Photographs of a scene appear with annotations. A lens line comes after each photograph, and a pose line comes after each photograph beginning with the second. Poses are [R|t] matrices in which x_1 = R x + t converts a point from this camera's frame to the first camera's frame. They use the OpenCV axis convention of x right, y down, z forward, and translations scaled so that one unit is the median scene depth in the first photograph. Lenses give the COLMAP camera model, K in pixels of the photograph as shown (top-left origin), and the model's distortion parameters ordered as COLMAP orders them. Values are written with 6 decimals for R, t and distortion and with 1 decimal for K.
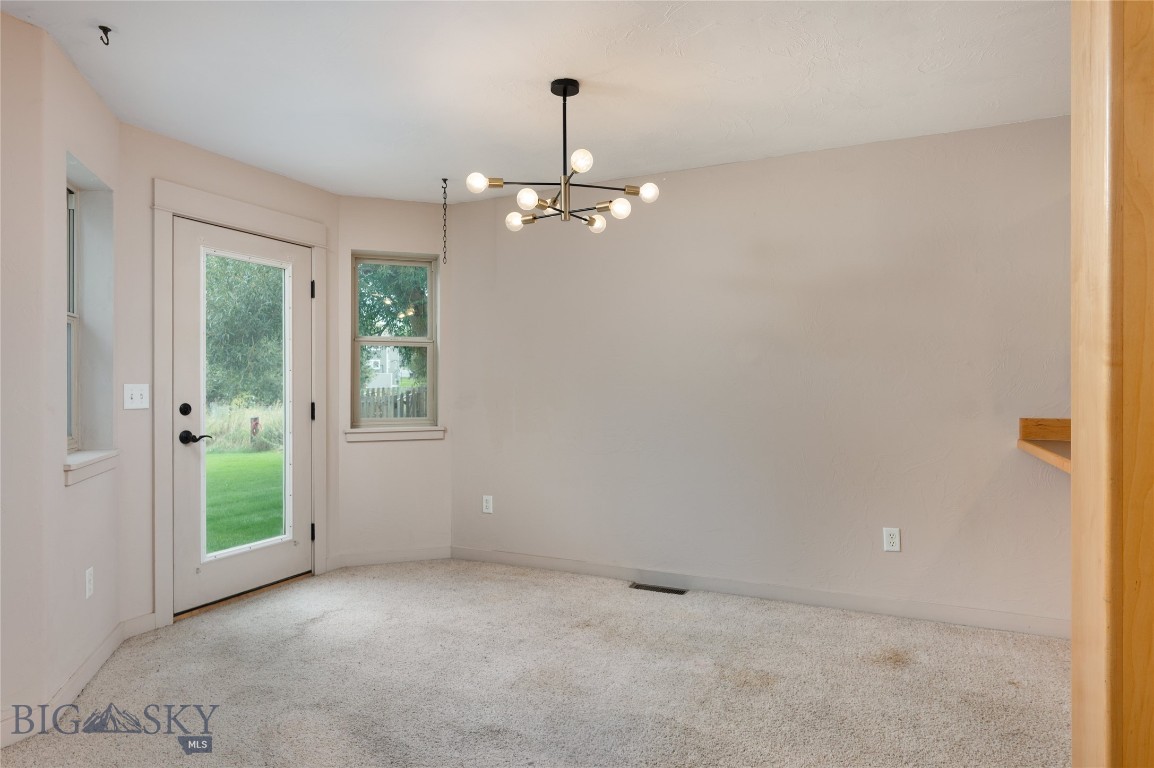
lens RADIAL K [[668.7, 0, 583.0], [0, 668.7, 384.8], [0, 0, 1]] dist [0.001334, -0.000429]
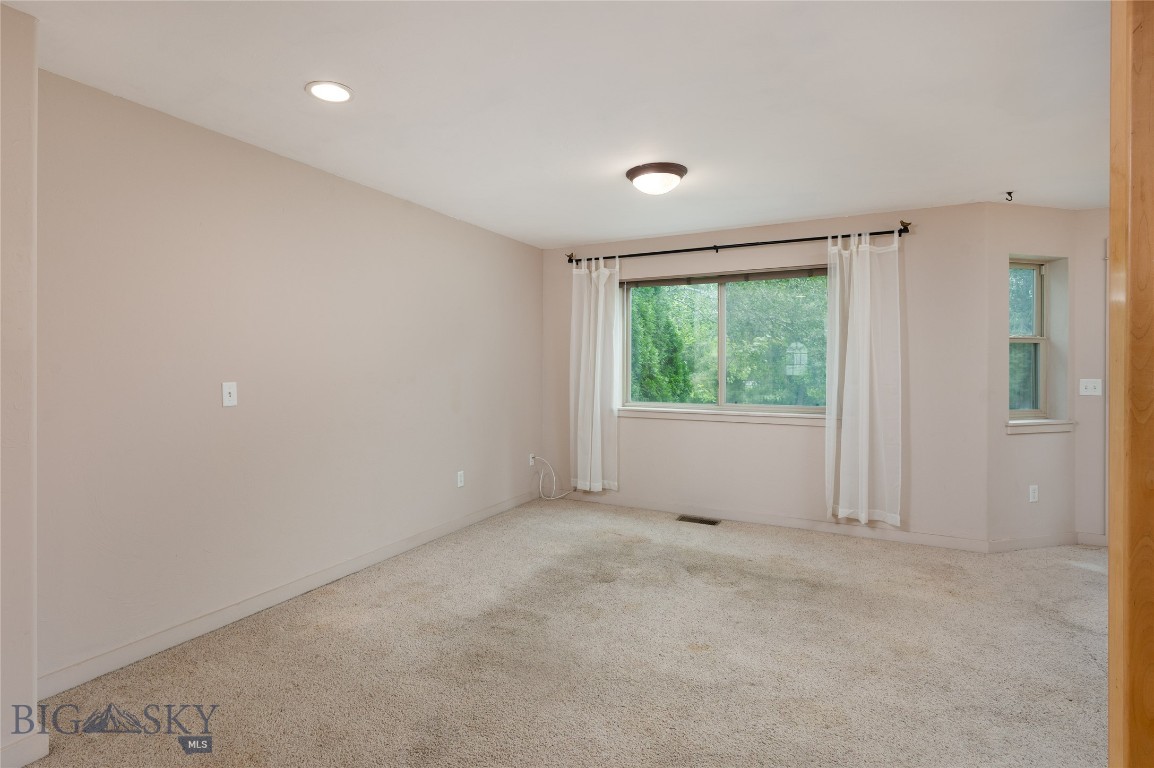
lens RADIAL K [[567.1, 0, 541.0], [0, 567.1, 365.1], [0, 0, 1]] dist [-0.003715, 0.000426]
pose [[-0.083856, -0.002614, -0.996474, 0.654890], [-0.005929, 0.999980, -0.002124, -0.021286], [0.996460, 0.005730, -0.083870, -0.118745]]
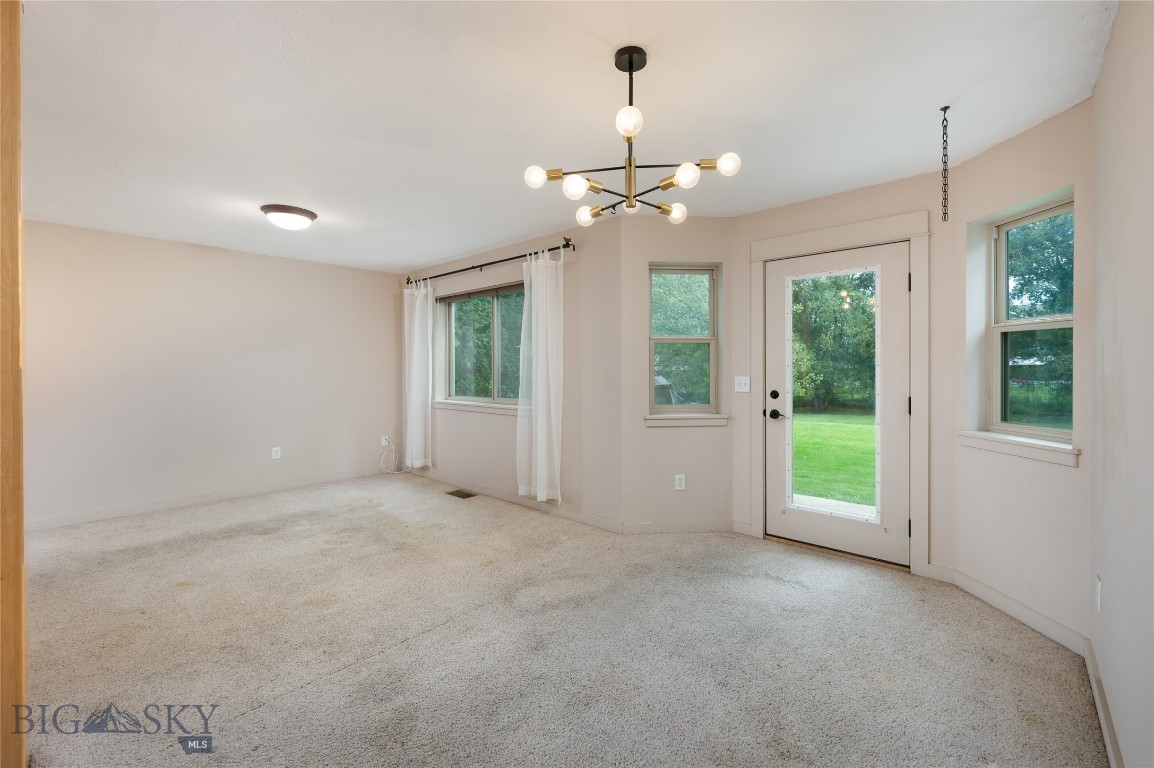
lens RADIAL K [[467.3, 0, 583.0], [0, 467.3, 368.6], [0, 0, 1]] dist [0.003077, -0.000159]
pose [[-0.280408, 0.001021, -0.959880, 0.469187], [-0.000968, 0.999999, 0.001346, -0.018911], [0.959881, 0.001307, -0.280406, 0.866409]]
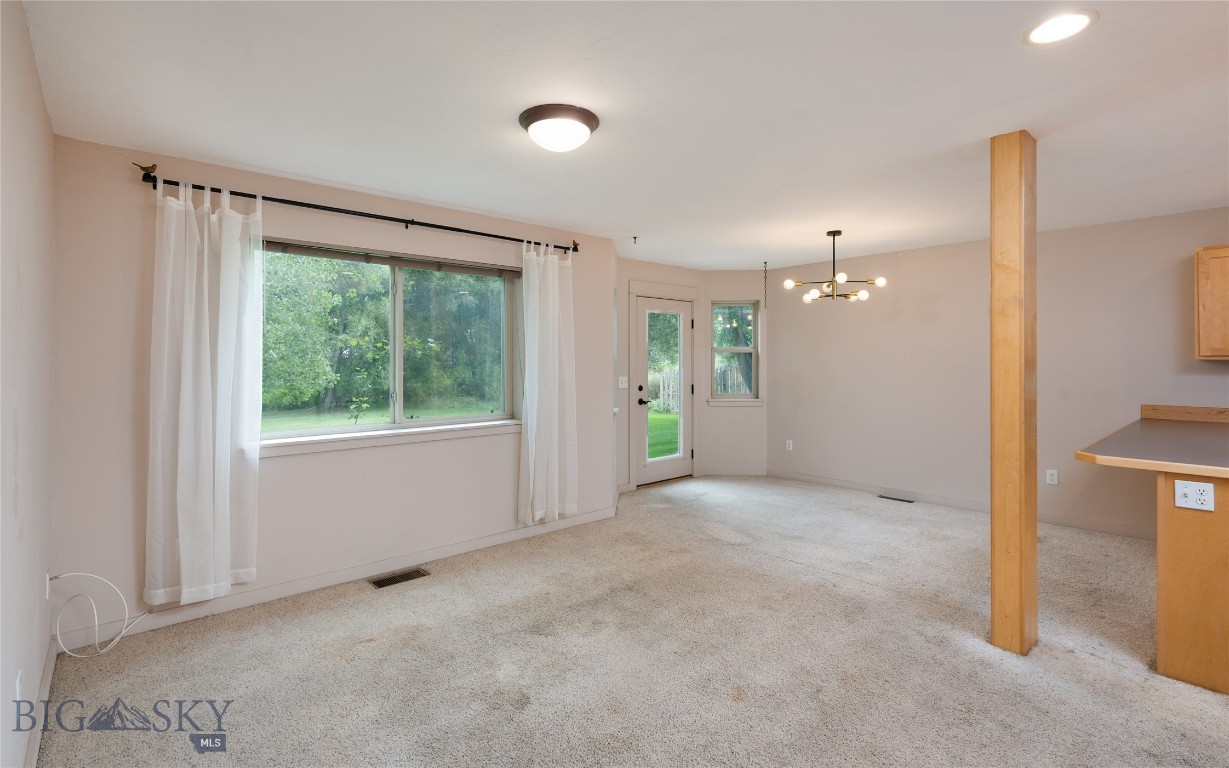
lens RADIAL K [[569.7, 0, 612.5], [0, 569.7, 361.6], [0, 0, 1]] dist [-0.002500, -0.000120]
pose [[0.912525, -0.000359, -0.409020, 0.049755], [0.001513, 0.999996, 0.002498, -0.049219], [0.409017, -0.002898, 0.912522, -0.637192]]
